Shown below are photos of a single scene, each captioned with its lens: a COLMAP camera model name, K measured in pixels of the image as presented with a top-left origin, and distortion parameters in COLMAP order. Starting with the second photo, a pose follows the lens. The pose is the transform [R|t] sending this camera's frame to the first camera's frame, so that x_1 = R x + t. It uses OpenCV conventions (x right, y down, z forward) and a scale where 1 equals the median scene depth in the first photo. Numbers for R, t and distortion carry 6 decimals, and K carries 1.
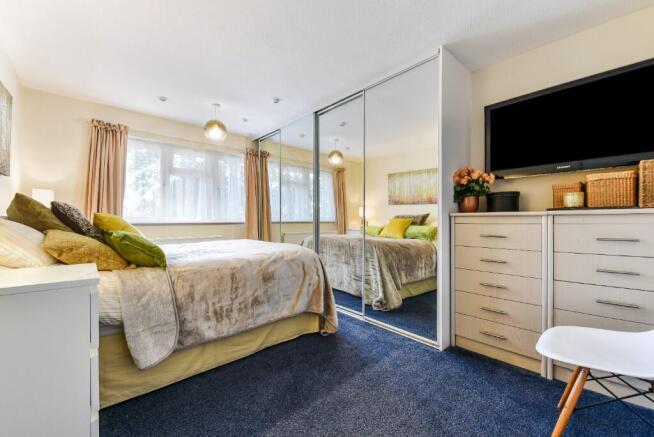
lens RADIAL K [[263.8, 0, 325.4], [0, 263.8, 215.1], [0, 0, 1]] dist [0.001561, 0.000007]
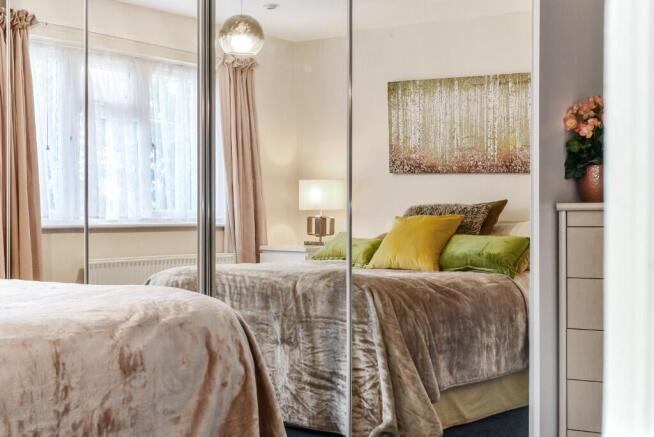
lens RADIAL K [[936.0, 0, 296.7], [0, 936.0, 204.8], [0, 0, 1]] dist [0.134005, -1.281880]
pose [[0.986869, -0.005036, 0.161445, -0.127780], [0.004599, 0.999985, 0.003082, -0.007328], [-0.161458, -0.002300, 0.986877, -0.289861]]
